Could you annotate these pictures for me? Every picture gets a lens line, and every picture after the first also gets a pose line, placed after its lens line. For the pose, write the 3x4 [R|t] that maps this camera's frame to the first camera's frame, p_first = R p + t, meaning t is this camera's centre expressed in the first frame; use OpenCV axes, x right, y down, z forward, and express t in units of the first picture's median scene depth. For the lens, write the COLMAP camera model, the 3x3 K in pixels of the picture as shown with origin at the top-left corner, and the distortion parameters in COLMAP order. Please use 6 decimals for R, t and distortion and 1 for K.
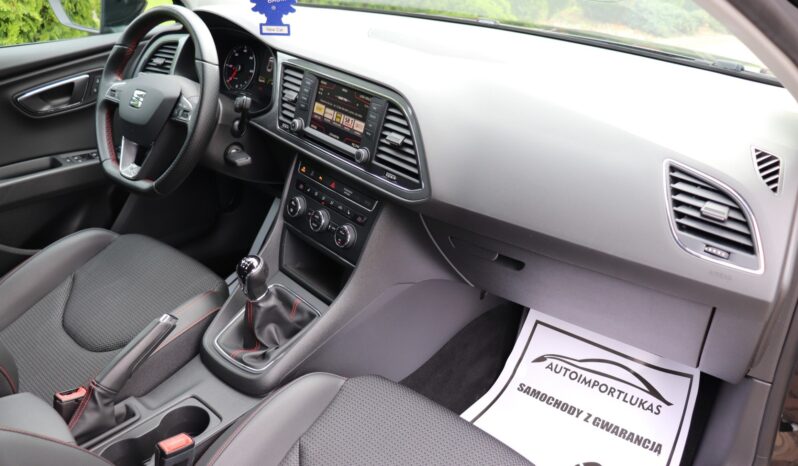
lens RADIAL K [[644.5, 0, 396.8], [0, 644.5, 216.8], [0, 0, 1]] dist [-0.165148, 0.105057]
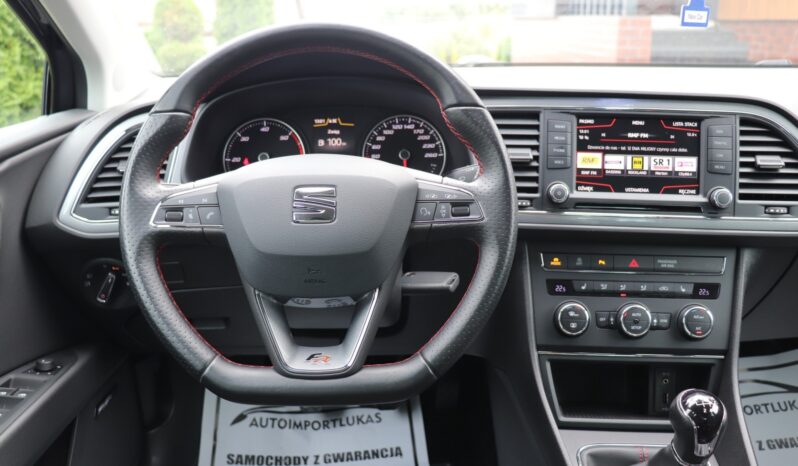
lens RADIAL K [[656.6, 0, 391.1], [0, 656.6, 228.5], [0, 0, 1]] dist [-0.187325, 0.160466]
pose [[0.747225, -0.223987, 0.625687, -0.730571], [0.323720, 0.944917, -0.048335, -0.139063], [-0.580396, 0.238665, 0.778575, 0.626989]]
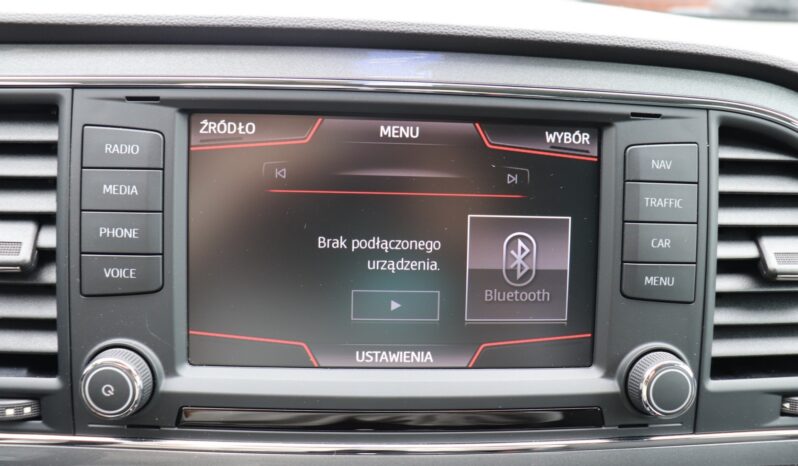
lens RADIAL K [[644.5, 0, 396.8], [0, 644.5, 216.8], [0, 0, 1]] dist [-0.165148, 0.105057]
pose [[0.614207, -0.260578, 0.744882, -0.238665], [0.334586, 0.940860, 0.053247, -0.178993], [-0.714704, 0.216523, 0.665069, 0.849400]]
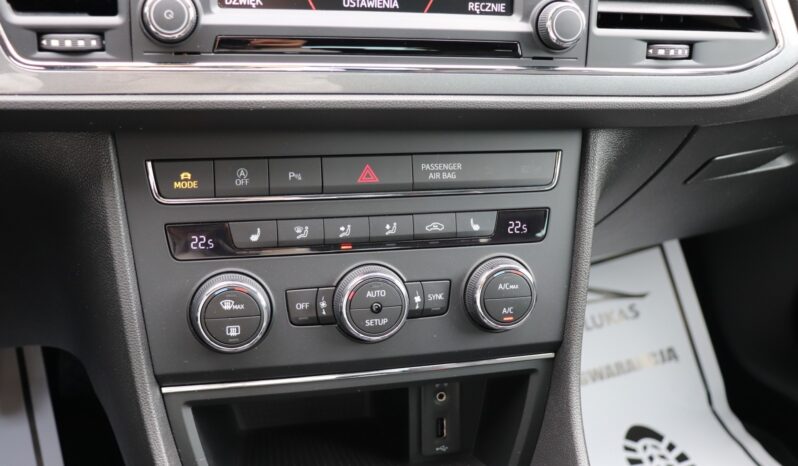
lens RADIAL K [[790.5, 0, 399.0], [0, 790.5, 233.0], [0, 0, 1]] dist [-0.098352, 0.016813]
pose [[0.470719, -0.425495, 0.772902, -0.400005], [0.330636, 0.897258, 0.292588, -0.131952], [-0.817988, 0.117823, 0.563040, 0.805413]]
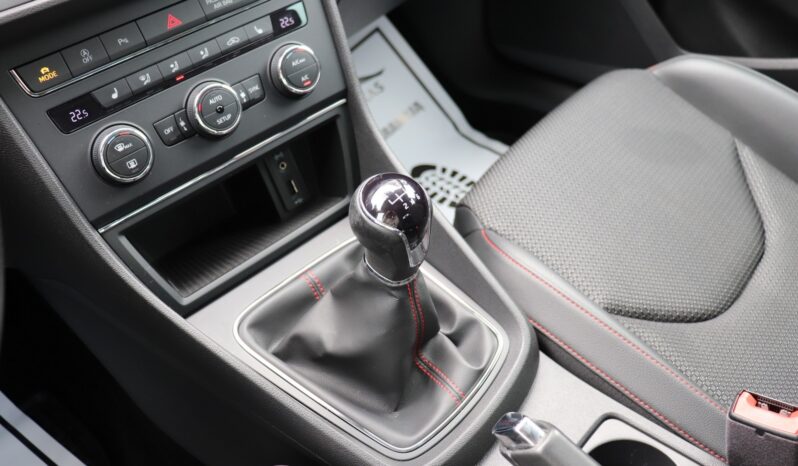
lens RADIAL K [[705.5, 0, 399.0], [0, 705.5, 233.0], [0, 0, 1]] dist [-0.156286, 0.142616]
pose [[-0.007636, -0.681374, 0.731895, -0.520808], [0.521291, 0.621883, 0.584394, -0.149018], [-0.853345, 0.385993, 0.350446, 0.800529]]
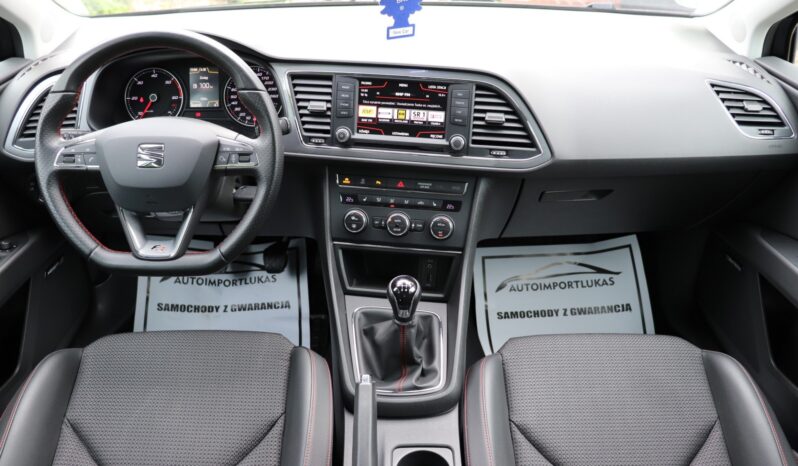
lens RADIAL K [[656.6, 0, 391.1], [0, 656.6, 228.5], [0, 0, 1]] dist [-0.187325, 0.160466]
pose [[0.757027, -0.335698, 0.560551, -0.704863], [0.299176, 0.940794, 0.159375, -0.152777], [-0.580865, 0.047052, 0.812639, 0.215428]]
